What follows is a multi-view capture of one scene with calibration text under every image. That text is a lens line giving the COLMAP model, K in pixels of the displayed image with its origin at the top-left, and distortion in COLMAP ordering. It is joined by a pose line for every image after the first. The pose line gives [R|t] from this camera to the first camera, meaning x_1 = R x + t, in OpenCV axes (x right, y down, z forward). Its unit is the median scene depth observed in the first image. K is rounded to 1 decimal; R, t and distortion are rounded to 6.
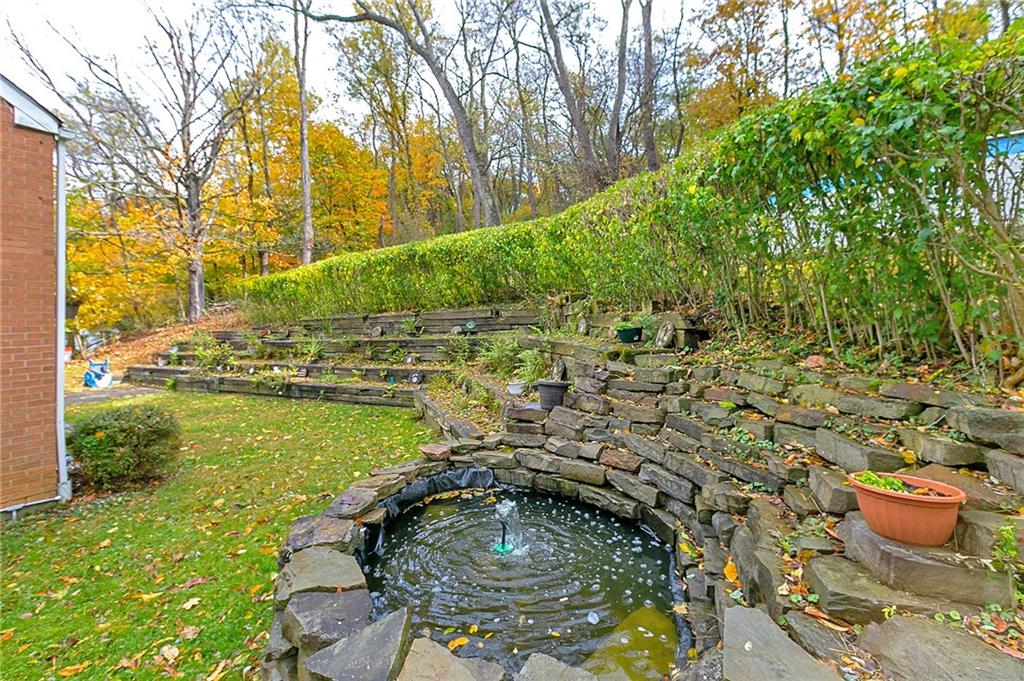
lens RADIAL K [[511.5, 0, 574.3], [0, 511.5, 305.8], [0, 0, 1]] dist [0.001847, 0.000308]
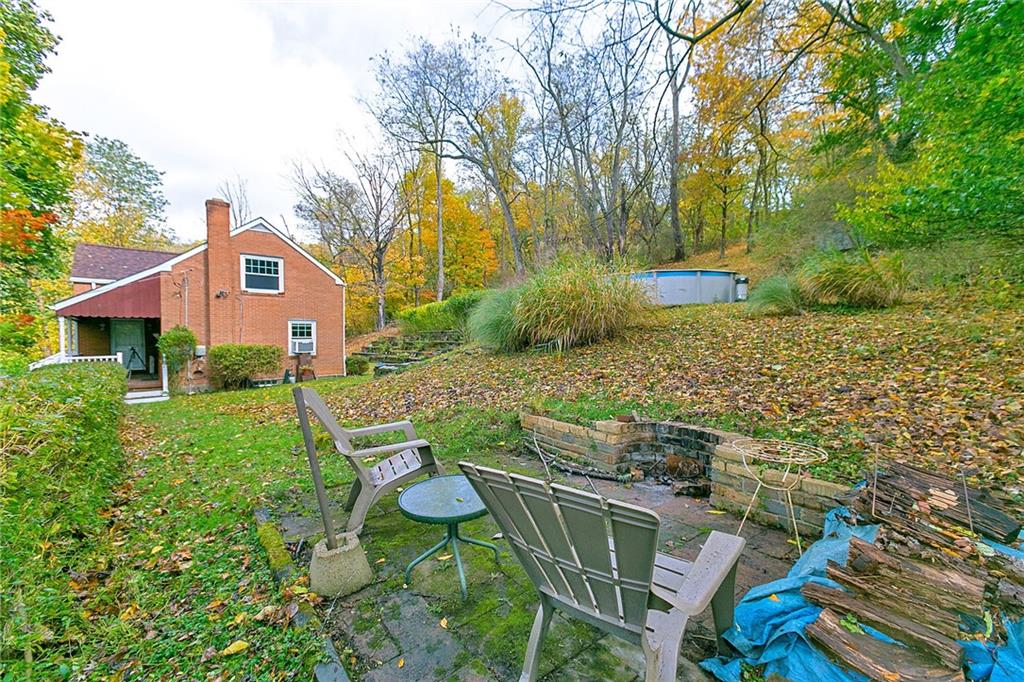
lens RADIAL K [[464.4, 0, 512.0], [0, 464.4, 341.0], [0, 0, 1]] dist [0.003148, 0.000458]
pose [[0.930261, 0.036671, -0.365062, 0.598083], [-0.022170, 0.998793, 0.043836, -0.032318], [0.366228, -0.032685, 0.929951, -0.734034]]
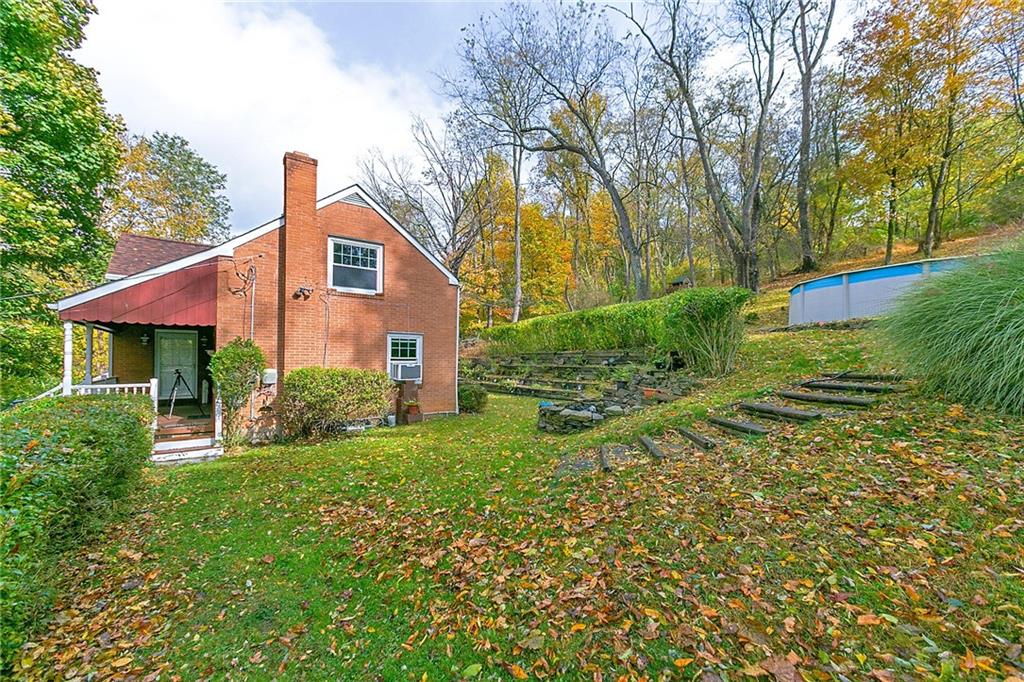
lens RADIAL K [[475.9, 0, 512.0], [0, 475.9, 345.7], [0, 0, 1]] dist [-0.000471, -0.000063]
pose [[0.889411, 0.032078, -0.455982, 0.183300], [-0.031725, 0.999461, 0.008431, -0.011282], [0.456007, 0.006967, 0.889949, -0.469835]]
